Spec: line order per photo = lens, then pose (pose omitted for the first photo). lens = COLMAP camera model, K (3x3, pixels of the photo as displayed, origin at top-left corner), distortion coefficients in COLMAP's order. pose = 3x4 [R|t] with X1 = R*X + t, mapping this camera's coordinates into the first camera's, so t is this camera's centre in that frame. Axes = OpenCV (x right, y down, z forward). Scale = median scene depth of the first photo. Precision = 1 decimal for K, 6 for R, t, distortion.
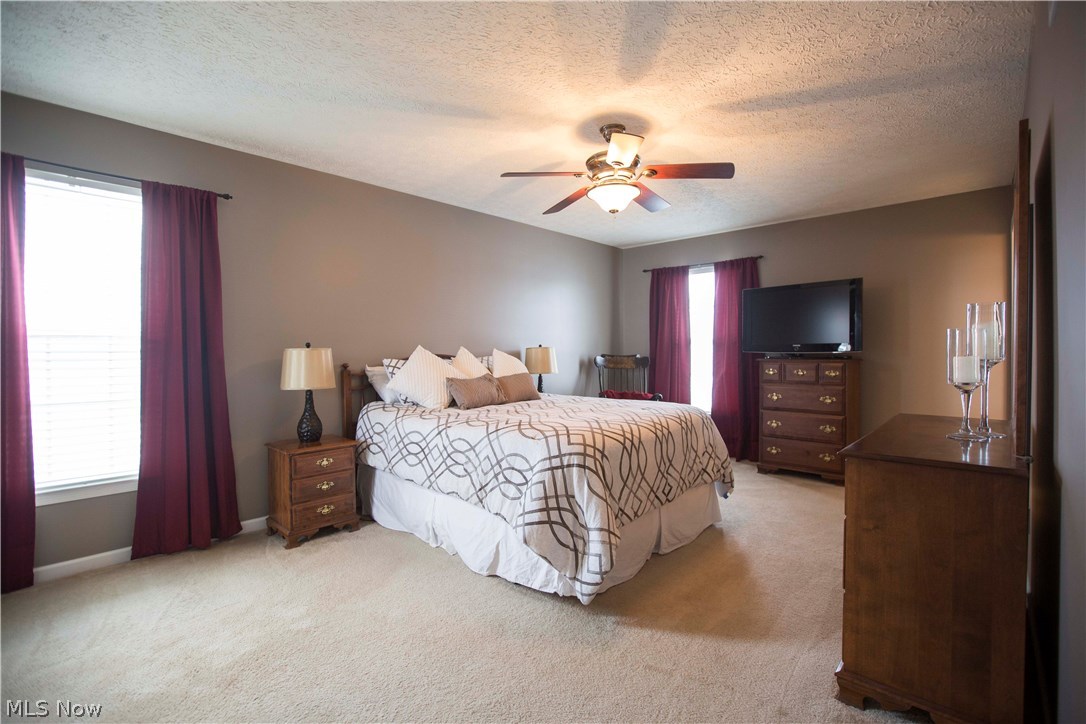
lens RADIAL K [[498.3, 0, 543.1], [0, 498.3, 360.1], [0, 0, 1]] dist [-0.051891, 0.019008]
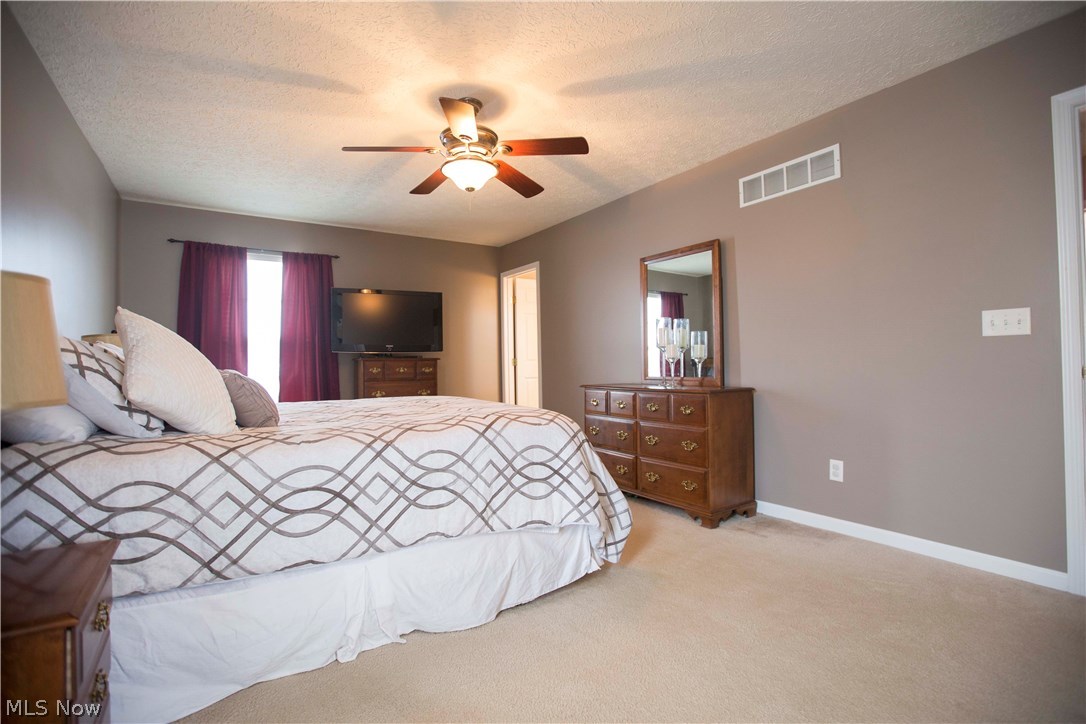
lens RADIAL K [[498.3, 0, 544.1], [0, 498.3, 358.0], [0, 0, 1]] dist [-0.051891, 0.019008]
pose [[0.227794, 0.014411, 0.973603, -0.735488], [0.030633, 0.999289, -0.021958, 0.048011], [-0.973227, 0.034826, 0.227191, 0.651021]]
